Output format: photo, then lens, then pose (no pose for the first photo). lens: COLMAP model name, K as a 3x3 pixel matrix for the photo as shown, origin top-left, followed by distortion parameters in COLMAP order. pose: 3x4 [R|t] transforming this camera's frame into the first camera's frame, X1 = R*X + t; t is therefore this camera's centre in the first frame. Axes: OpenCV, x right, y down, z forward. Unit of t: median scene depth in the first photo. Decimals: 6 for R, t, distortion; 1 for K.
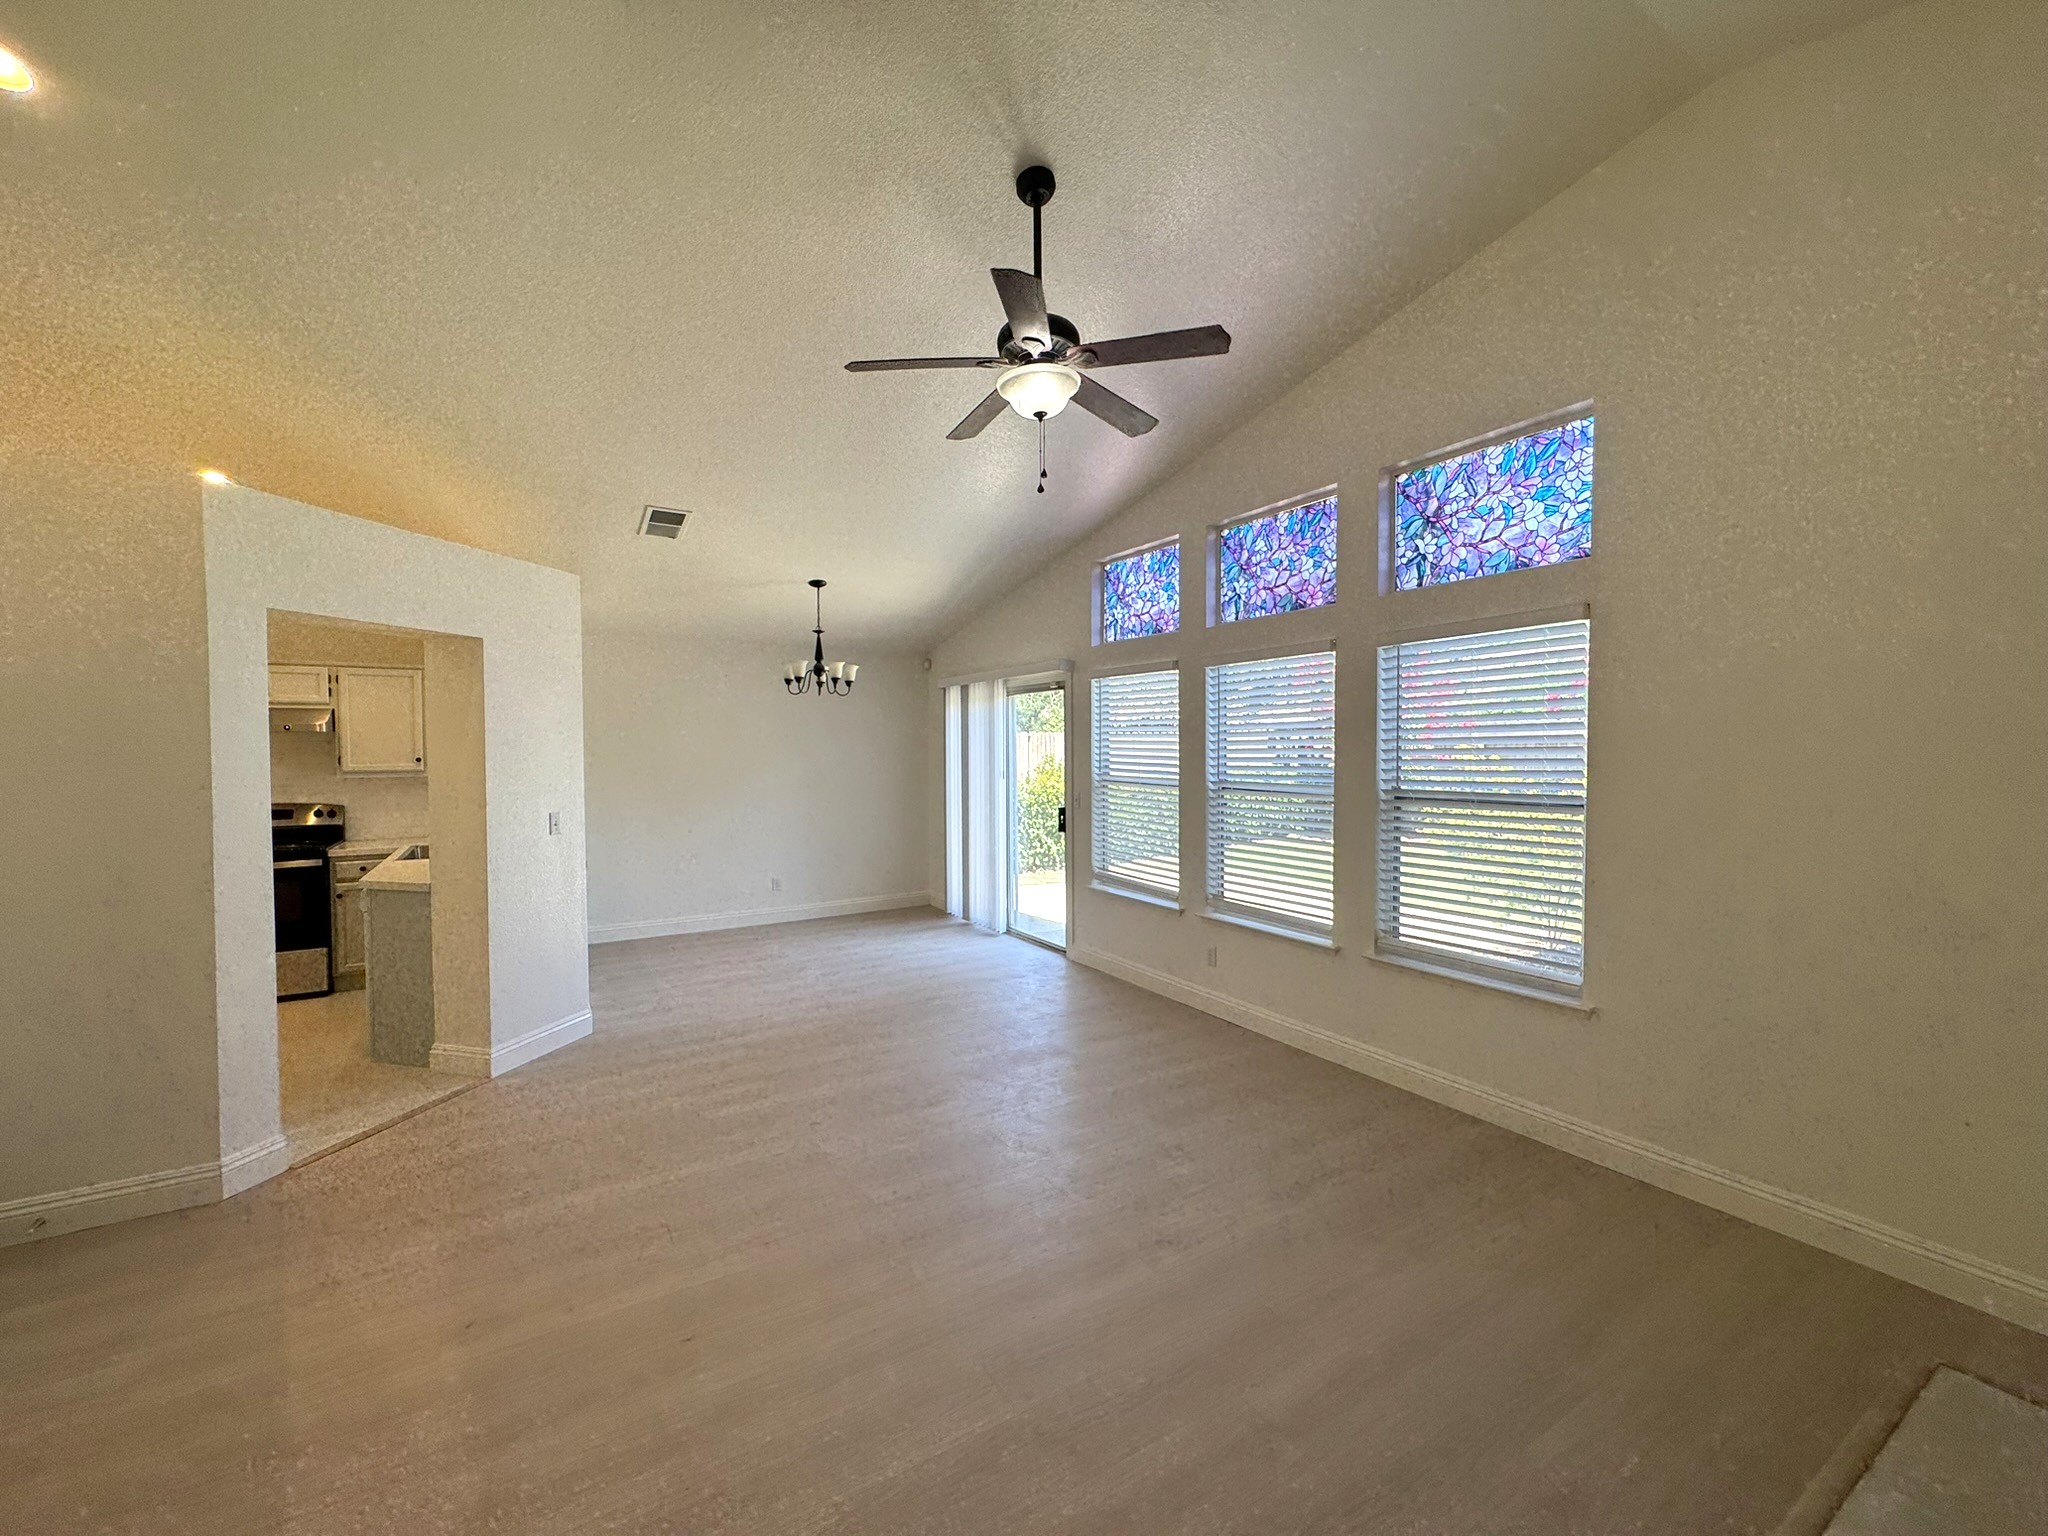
lens RADIAL K [[825.3, 0, 1018.4], [0, 825.3, 768.7], [0, 0, 1]] dist [-0.000375, -0.000003]
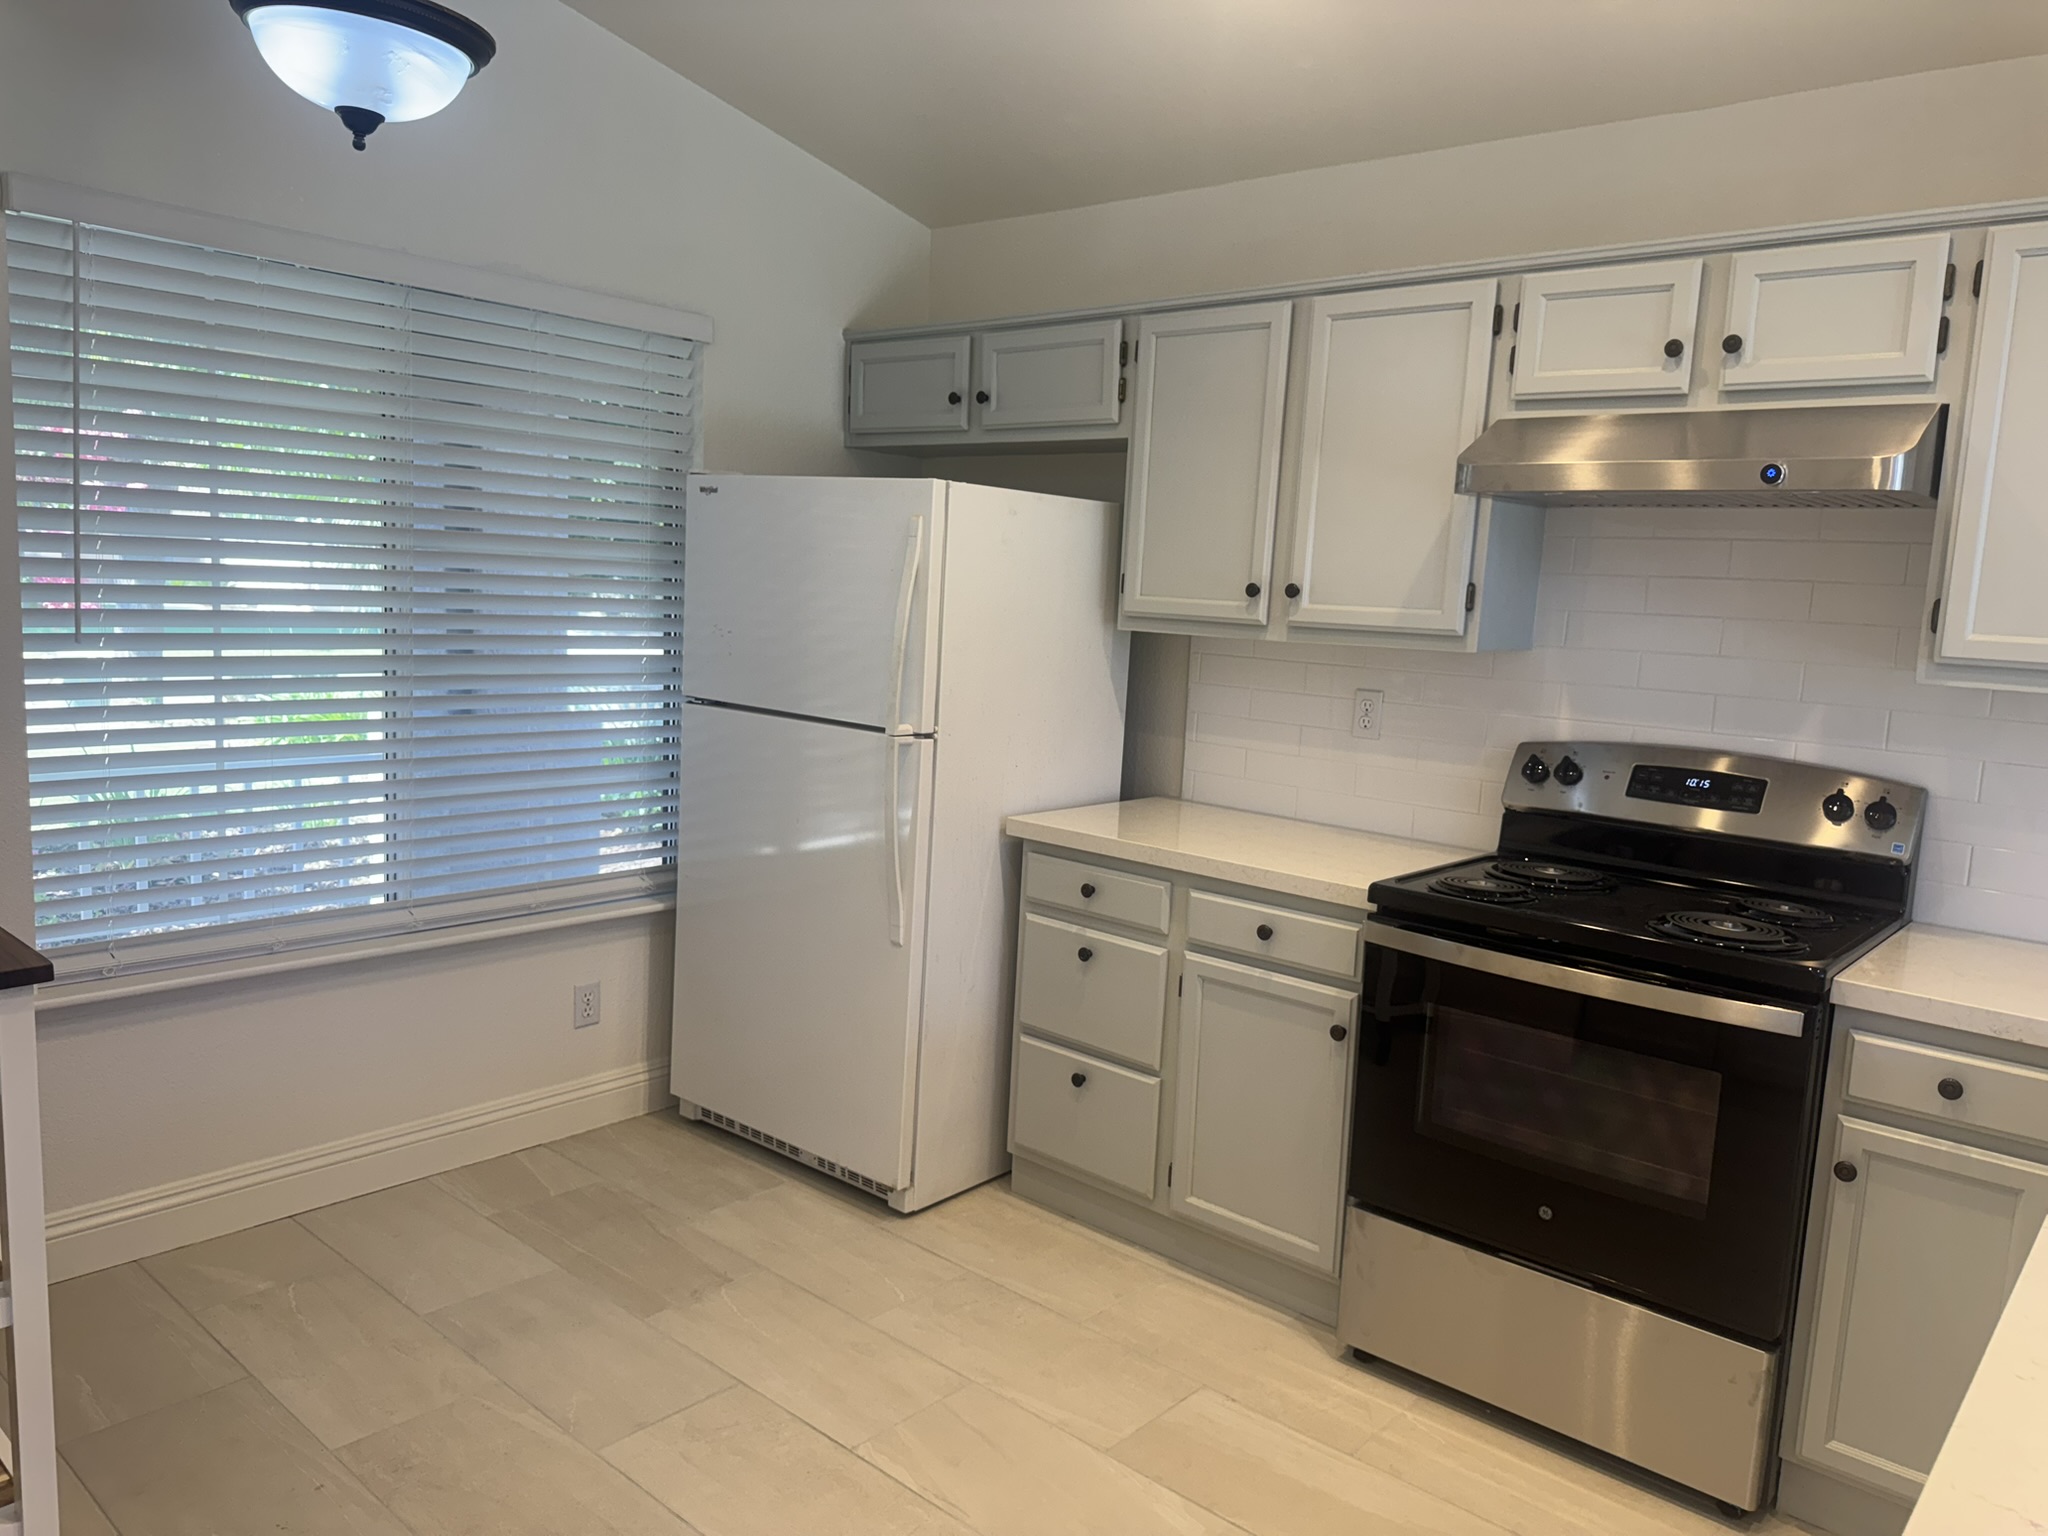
lens RADIAL K [[1432.1, 0, 1023.6], [0, 1432.1, 766.4], [0, 0, 1]] dist [0.010441, 0.002948]
pose [[0.294297, 0.134763, -0.946165, -0.342156], [-0.074351, 0.990237, 0.117914, 0.003532], [0.952818, 0.035646, 0.301443, 0.428076]]
